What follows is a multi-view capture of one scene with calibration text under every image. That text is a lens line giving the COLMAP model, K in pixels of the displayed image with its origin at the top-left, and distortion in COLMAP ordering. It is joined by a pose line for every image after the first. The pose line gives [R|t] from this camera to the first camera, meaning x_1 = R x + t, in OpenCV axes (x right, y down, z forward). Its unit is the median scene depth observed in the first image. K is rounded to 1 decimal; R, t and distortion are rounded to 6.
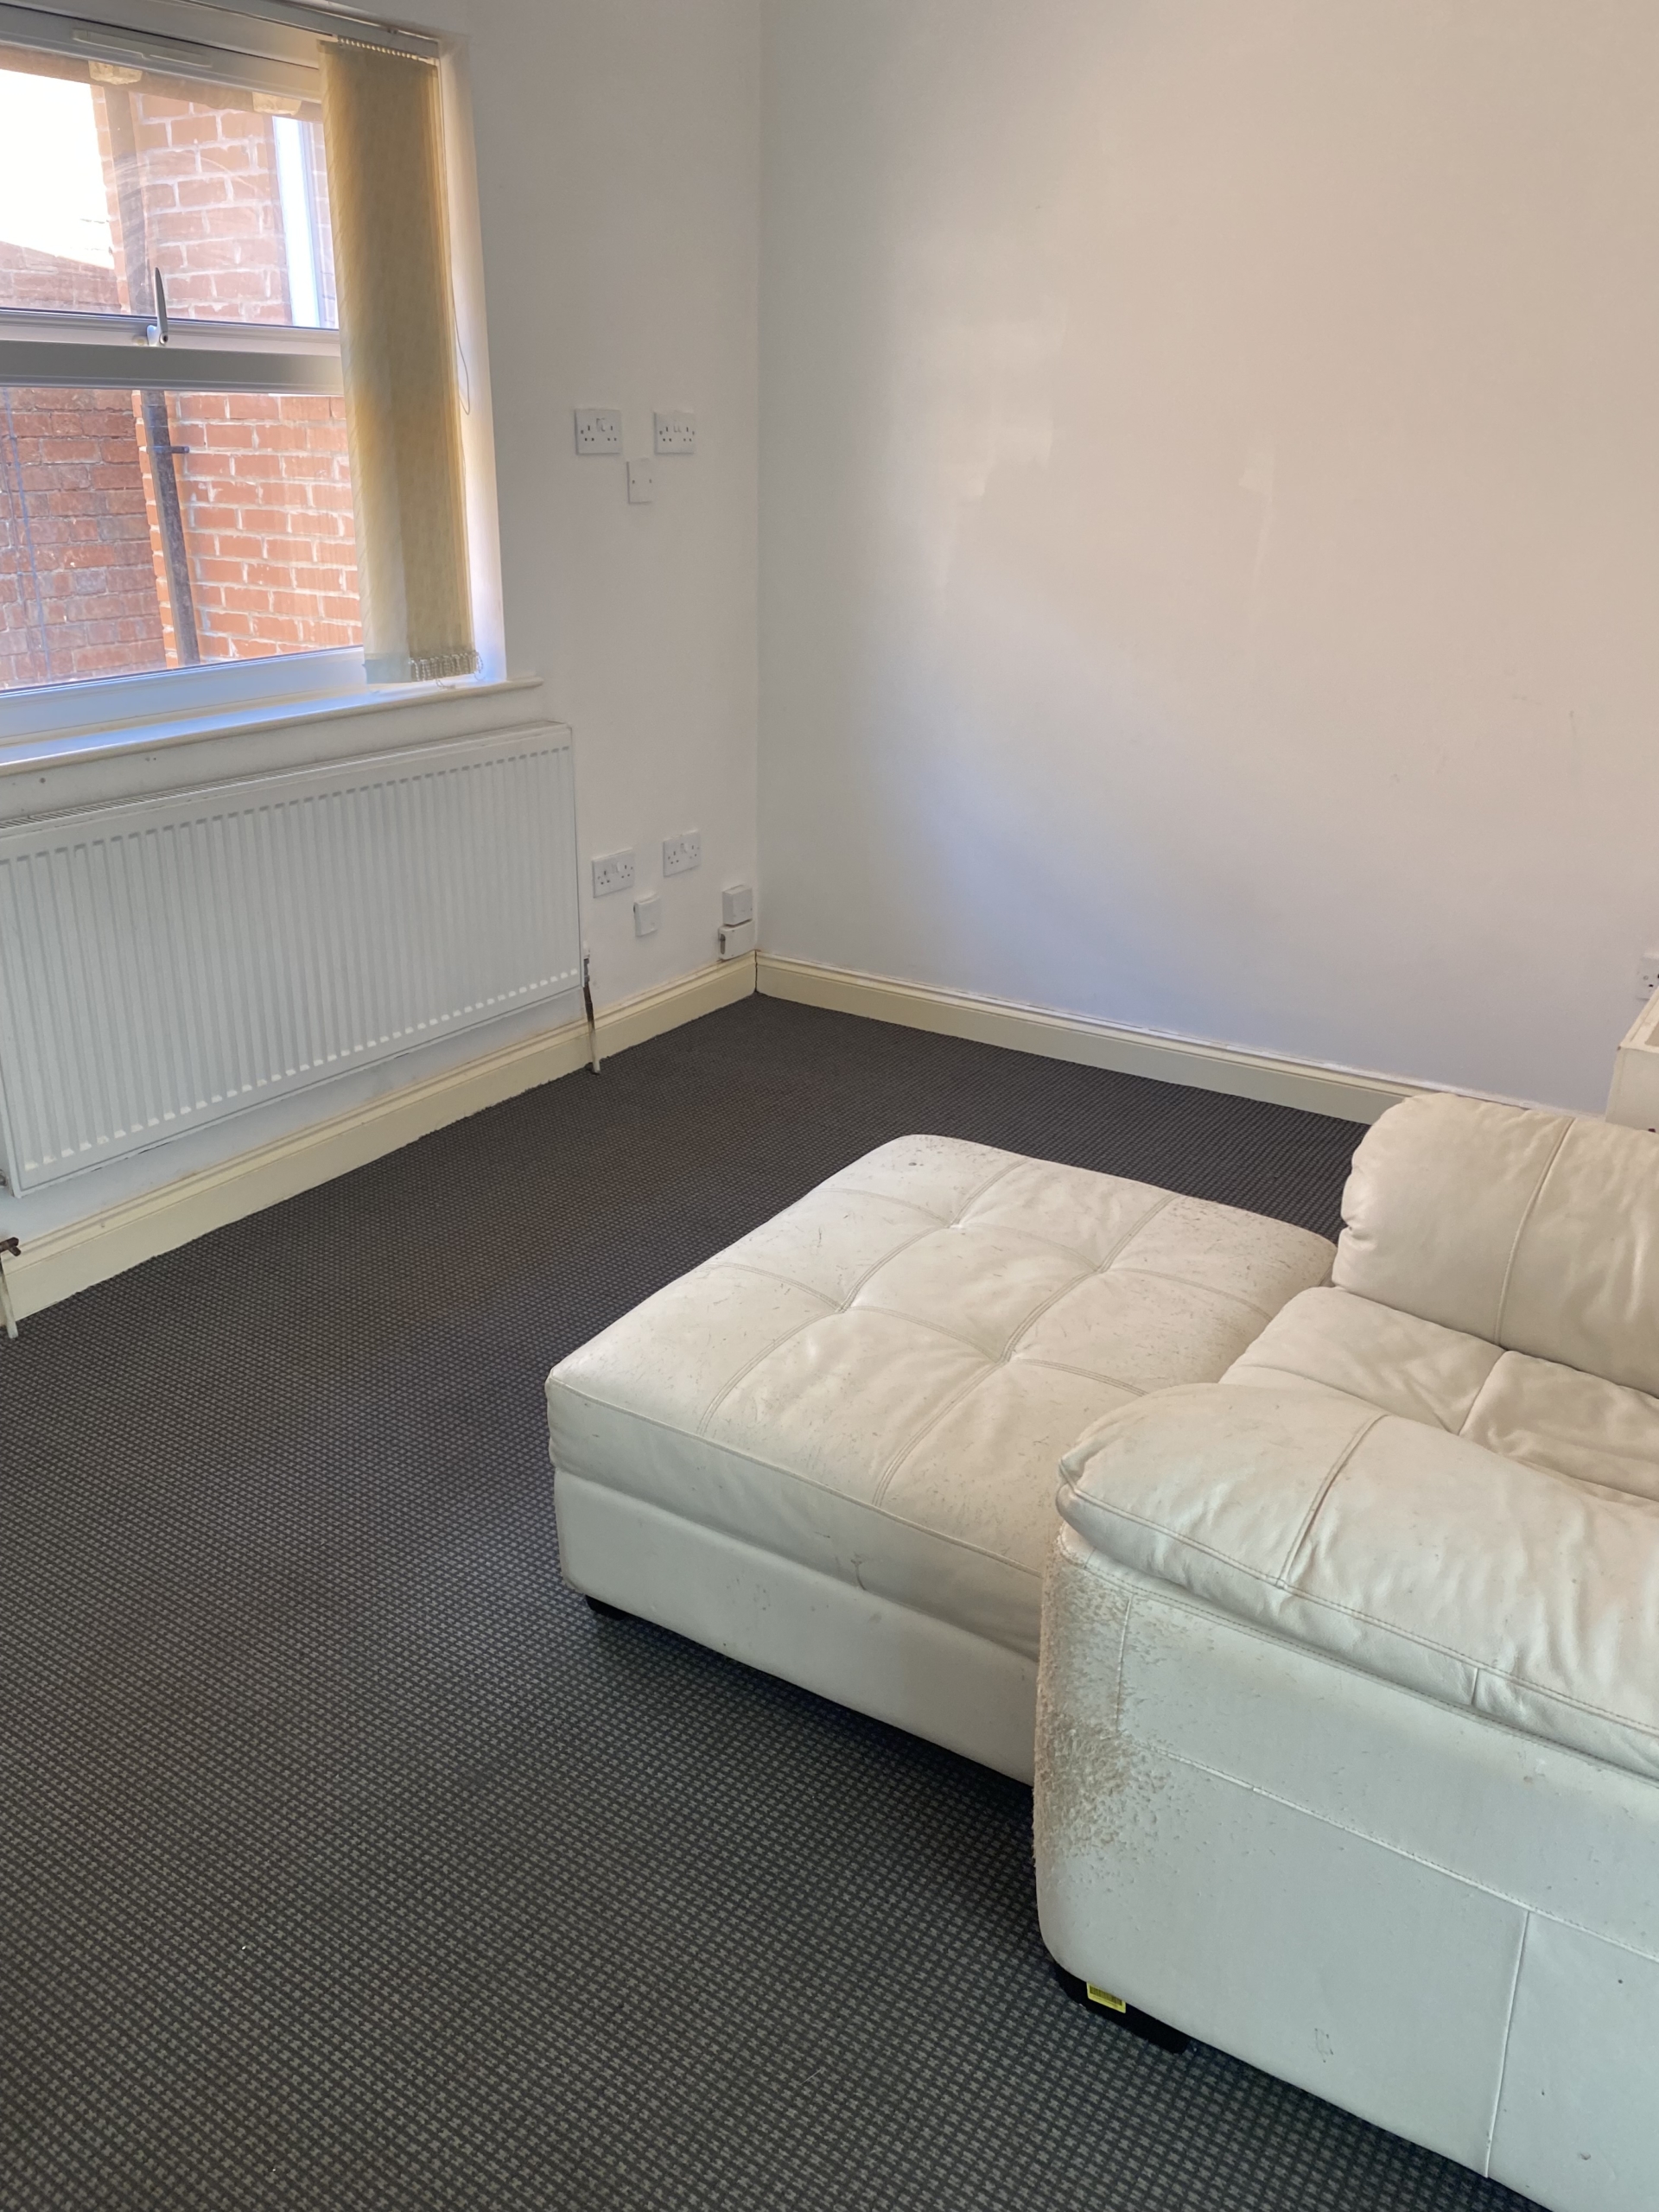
lens RADIAL K [[1680.2, 0, 829.5], [0, 1680.2, 1106.0], [0, 0, 1]] dist [0.004223, 0.004349]
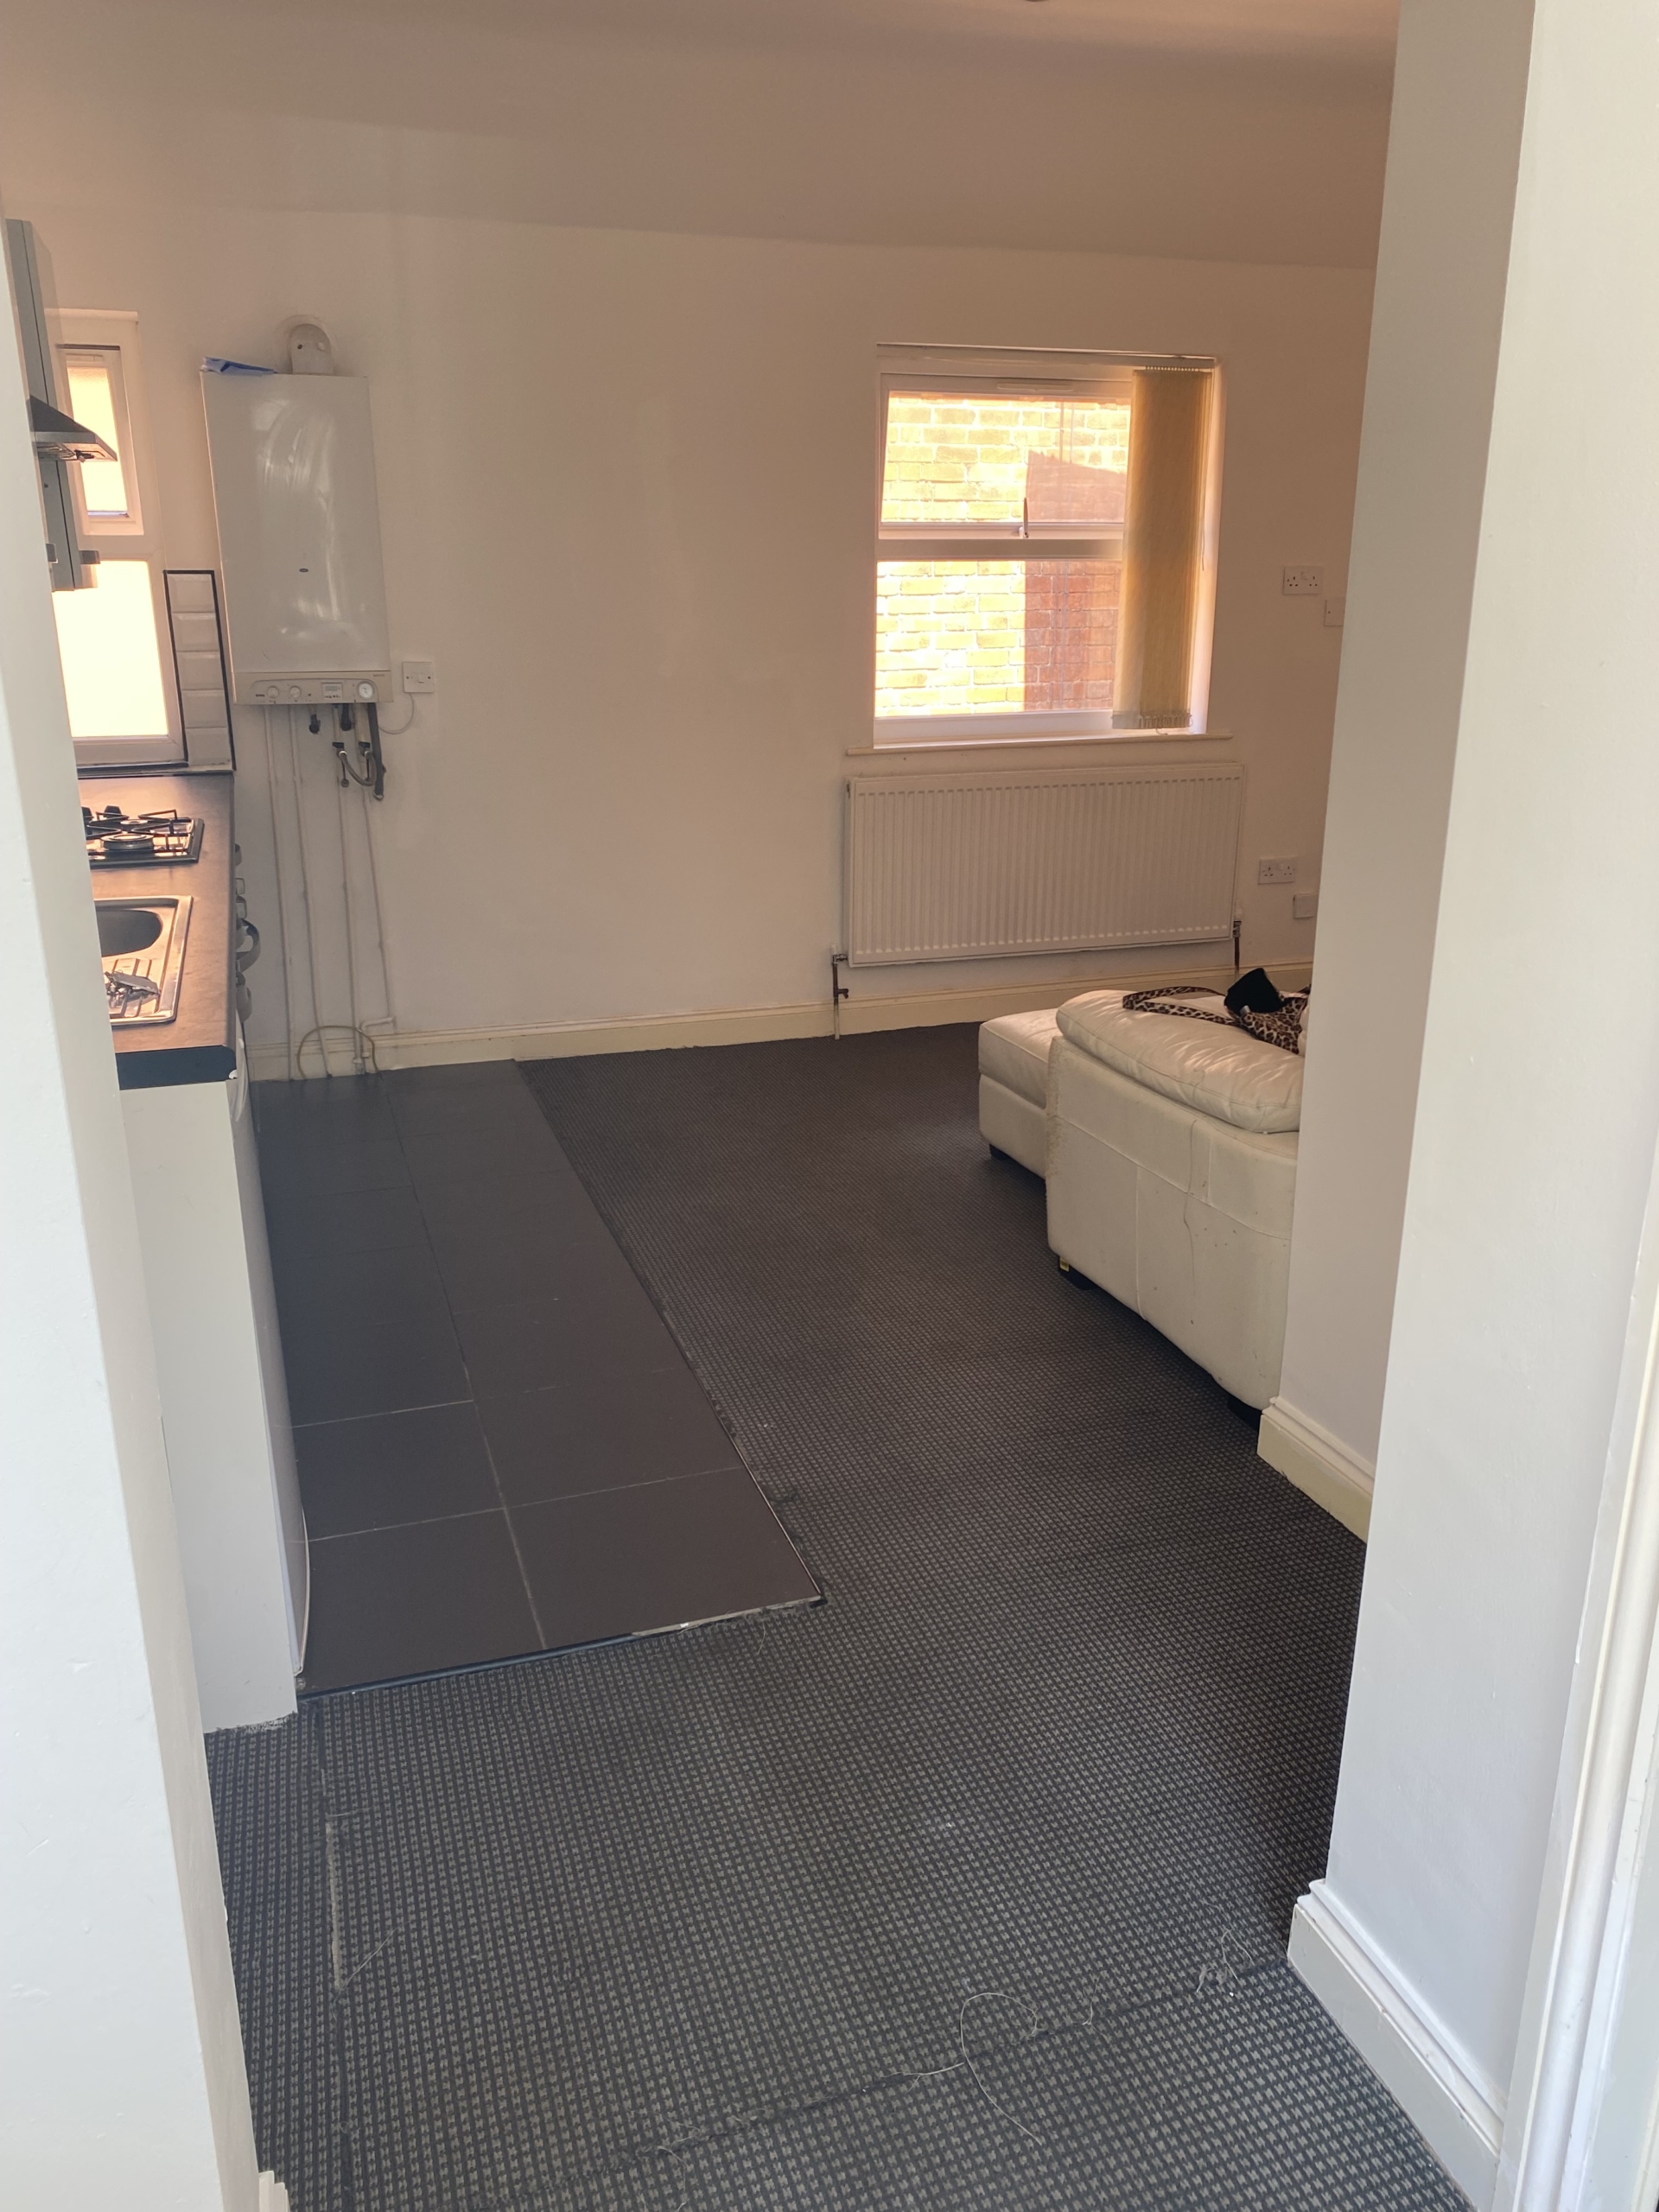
lens RADIAL K [[1680.2, 0, 829.5], [0, 1680.2, 1106.0], [0, 0, 1]] dist [0.004223, 0.004349]
pose [[0.792685, 0.174981, -0.583979, 0.544155], [-0.217970, 0.975949, -0.003440, 0.182970], [0.569332, 0.130017, 0.811761, -0.471719]]
